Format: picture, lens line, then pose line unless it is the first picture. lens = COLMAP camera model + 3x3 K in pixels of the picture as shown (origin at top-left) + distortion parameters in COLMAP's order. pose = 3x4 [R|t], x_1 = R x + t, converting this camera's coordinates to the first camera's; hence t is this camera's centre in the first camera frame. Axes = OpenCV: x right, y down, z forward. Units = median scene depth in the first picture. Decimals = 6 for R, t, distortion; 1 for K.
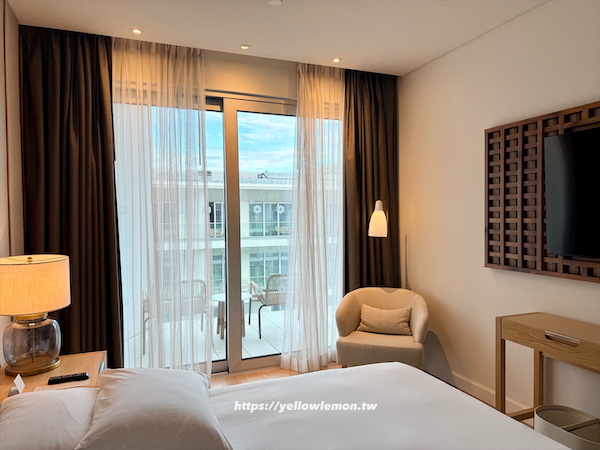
lens RADIAL K [[423.5, 0, 299.8], [0, 423.5, 229.5], [0, 0, 1]] dist [0.050158, -0.056603]
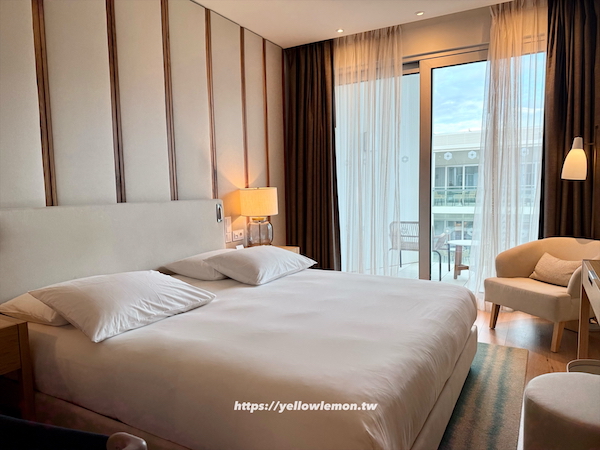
lens RADIAL K [[423.5, 0, 301.2], [0, 423.5, 226.3], [0, 0, 1]] dist [0.050158, -0.056603]
pose [[0.618249, 0.065783, -0.783225, 0.629076], [-0.020533, 0.997503, 0.067573, 0.077338], [0.785714, -0.025695, 0.618056, 0.019341]]
